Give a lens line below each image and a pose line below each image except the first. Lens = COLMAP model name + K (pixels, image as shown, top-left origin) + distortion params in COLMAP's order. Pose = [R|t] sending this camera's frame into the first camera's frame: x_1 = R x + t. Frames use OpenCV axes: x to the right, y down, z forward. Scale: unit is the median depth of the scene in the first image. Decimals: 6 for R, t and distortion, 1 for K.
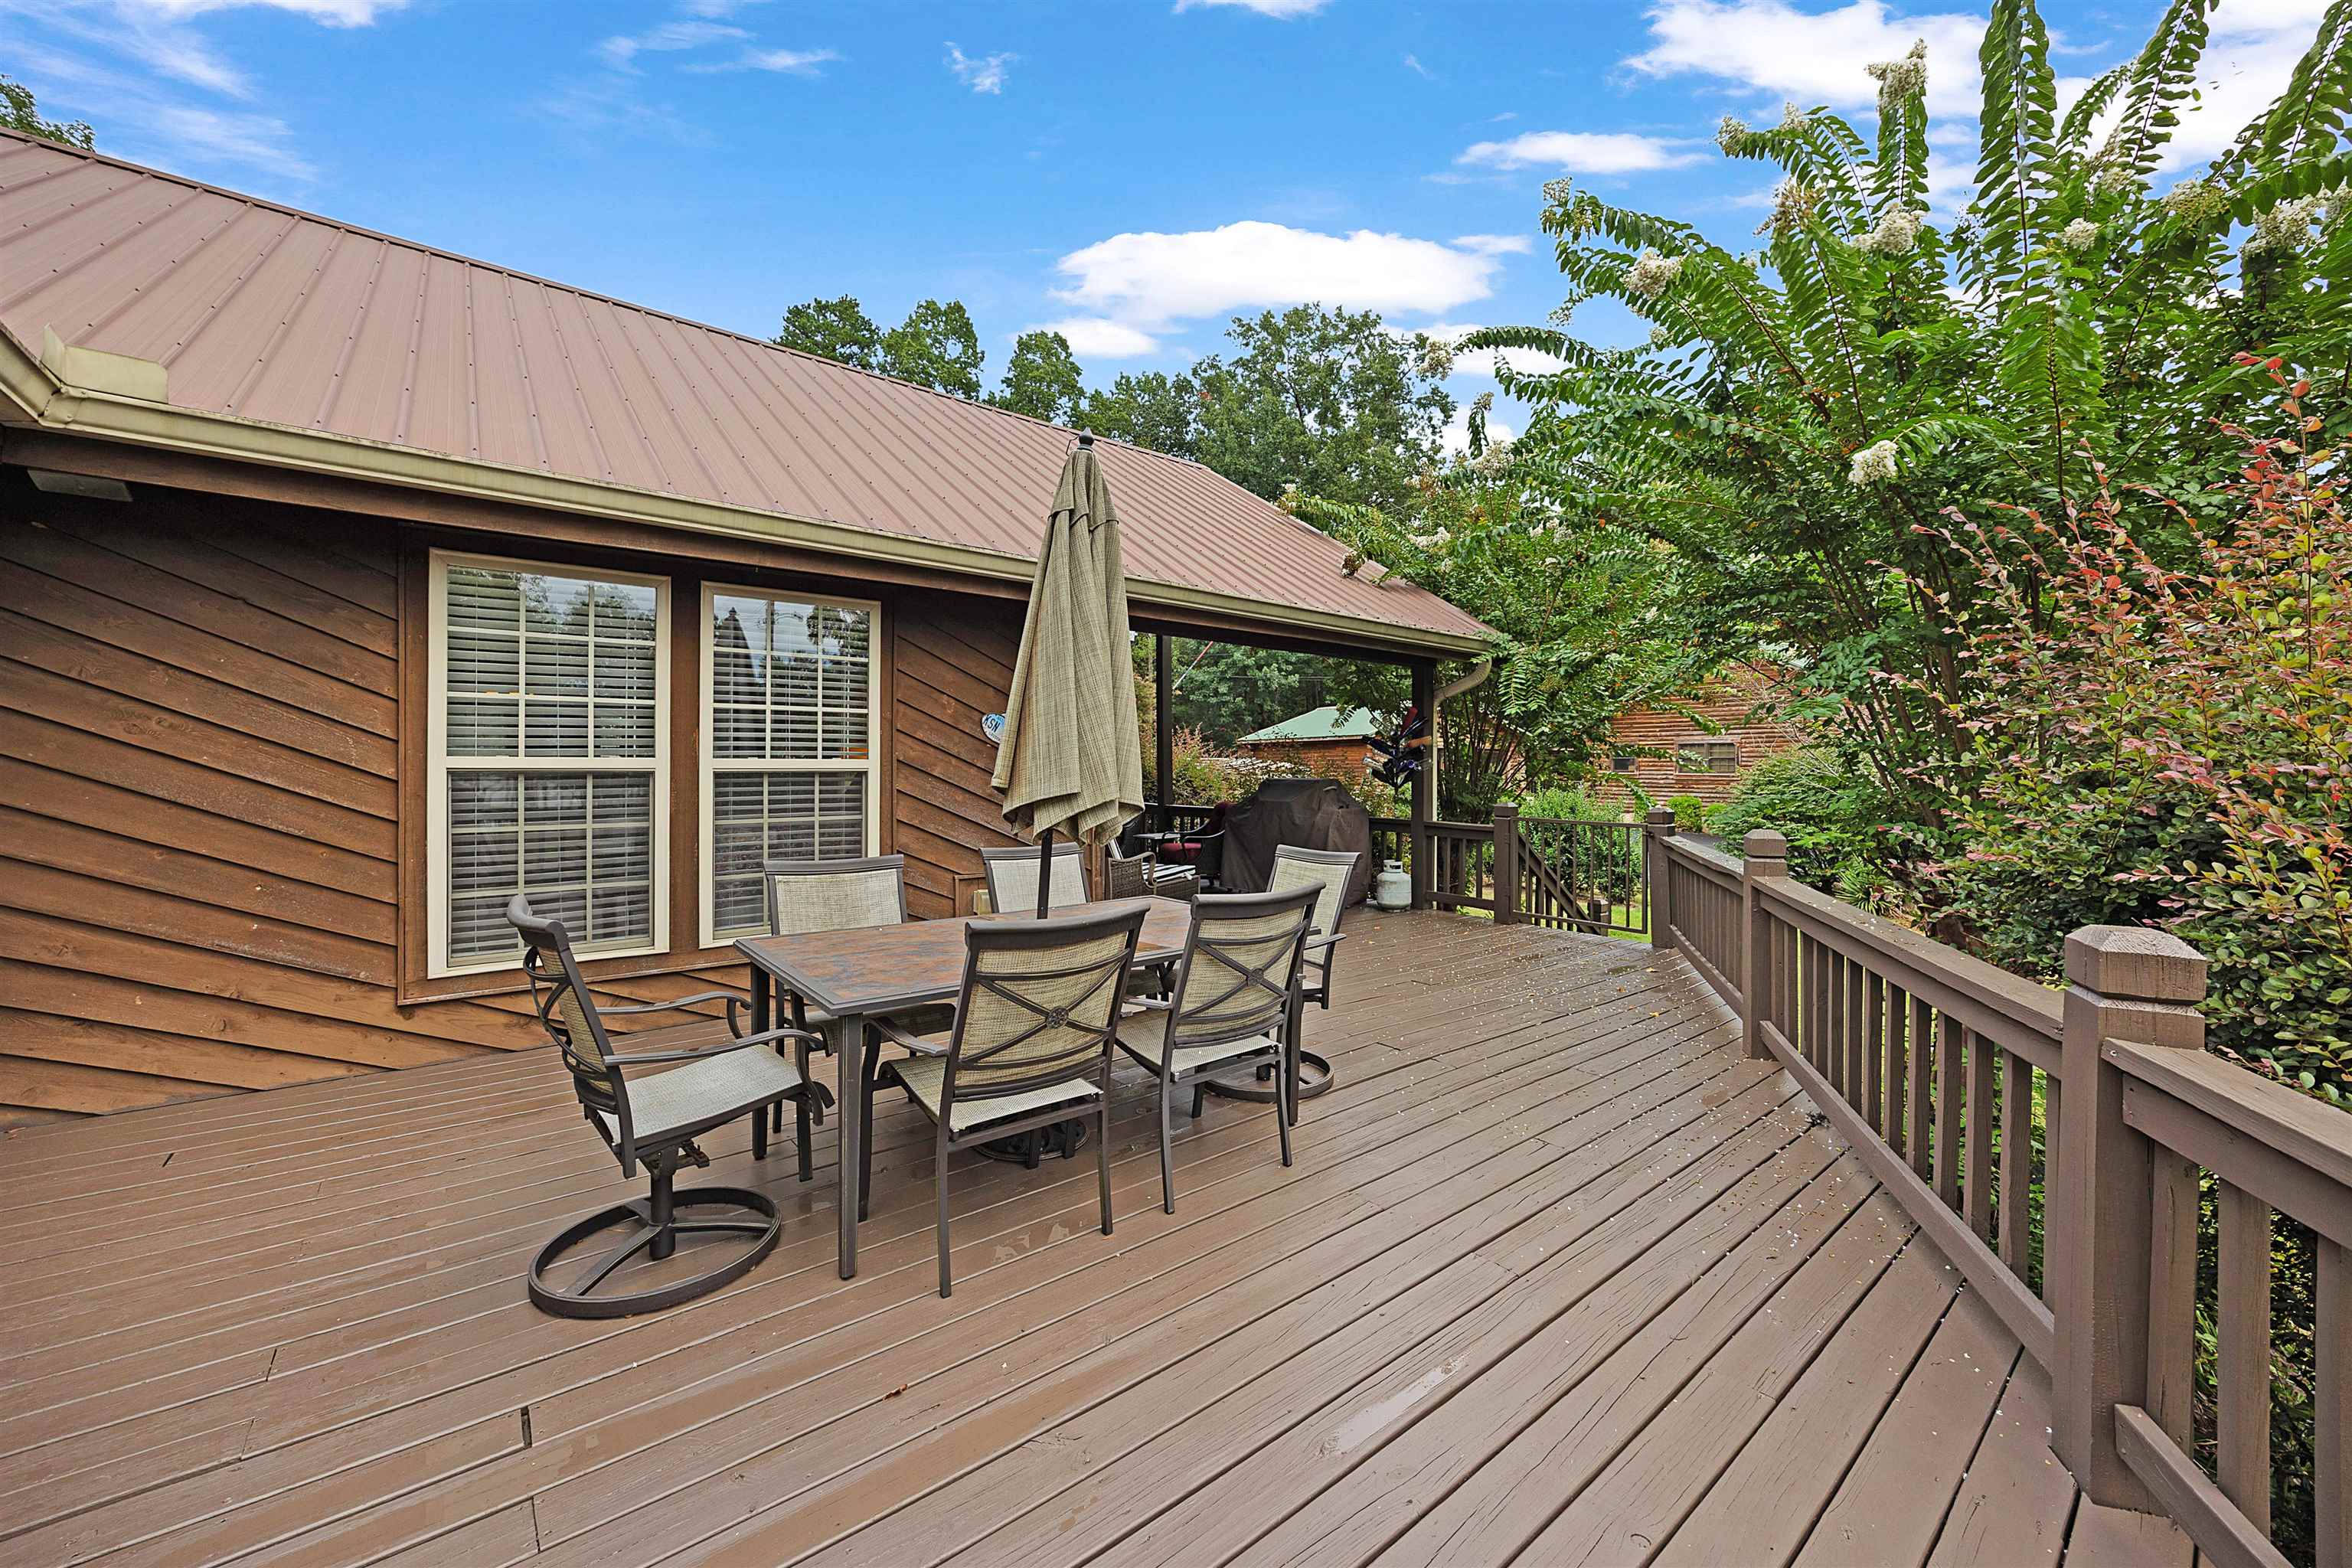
lens RADIAL K [[911.1, 0, 1182.4], [0, 911.1, 778.9], [0, 0, 1]] dist [-0.000506, 0.000132]
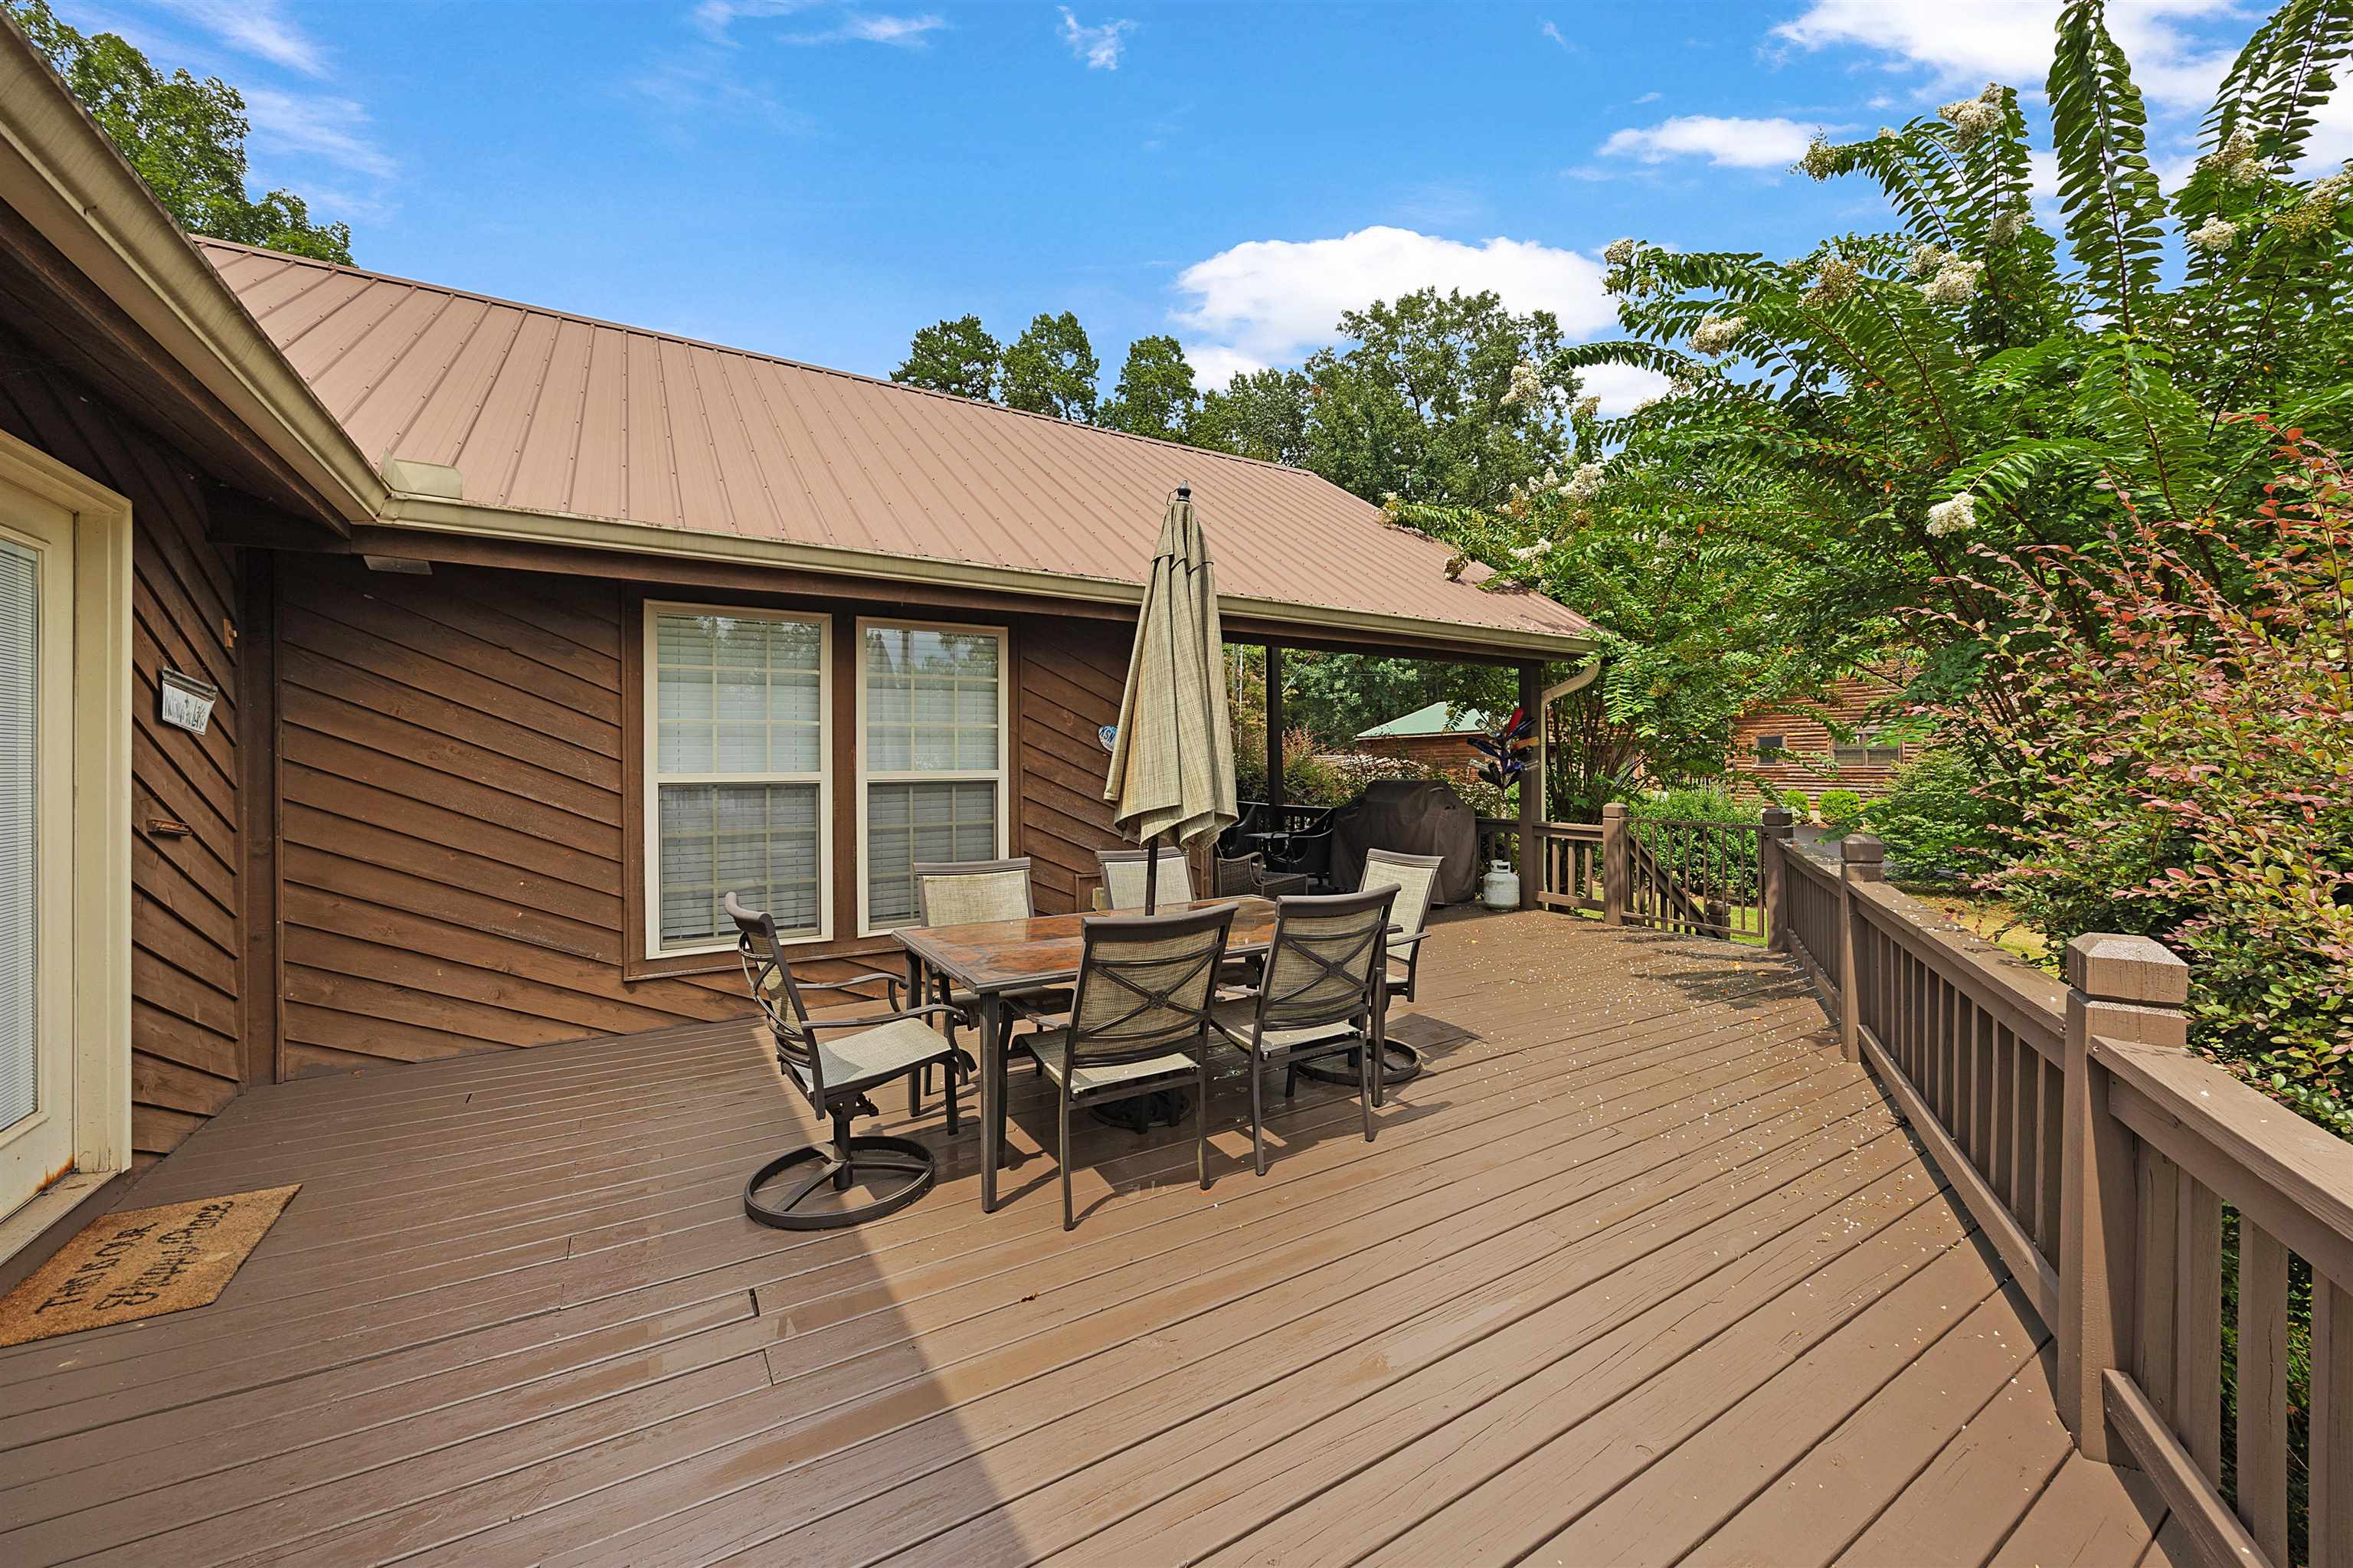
lens RADIAL K [[911.6, 0, 1178.7], [0, 911.6, 775.6], [0, 0, 1]] dist [-0.000506, 0.000132]
pose [[0.991399, -0.008345, -0.130606, 0.027023], [0.008432, 0.999964, 0.000115, -0.017368], [0.130601, -0.001215, 0.991434, -0.102128]]
